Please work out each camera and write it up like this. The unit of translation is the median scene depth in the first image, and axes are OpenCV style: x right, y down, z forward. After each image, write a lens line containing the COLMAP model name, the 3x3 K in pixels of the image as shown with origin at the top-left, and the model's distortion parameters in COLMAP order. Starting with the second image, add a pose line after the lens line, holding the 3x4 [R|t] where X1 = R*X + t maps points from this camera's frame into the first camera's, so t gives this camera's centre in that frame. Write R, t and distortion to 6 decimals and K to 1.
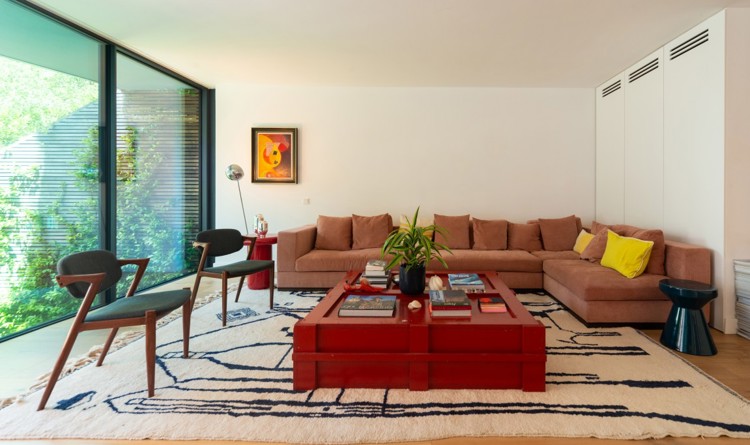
lens RADIAL K [[358.3, 0, 376.2], [0, 358.3, 192.9], [0, 0, 1]] dist [-0.000277, -0.000115]
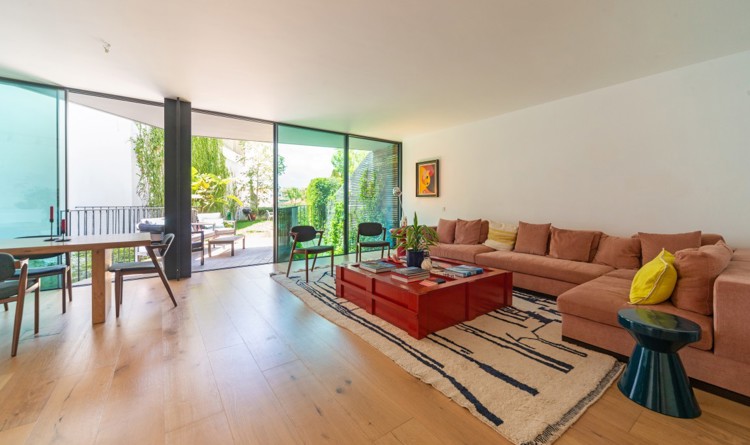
lens RADIAL K [[300.9, 0, 374.6], [0, 300.9, 201.2], [0, 0, 1]] dist [-0.001358, -0.000036]
pose [[0.571743, -0.009764, -0.820375, 1.116899], [0.003729, 0.999950, -0.009303, 0.003657], [0.820424, 0.002260, 0.571751, 0.128726]]
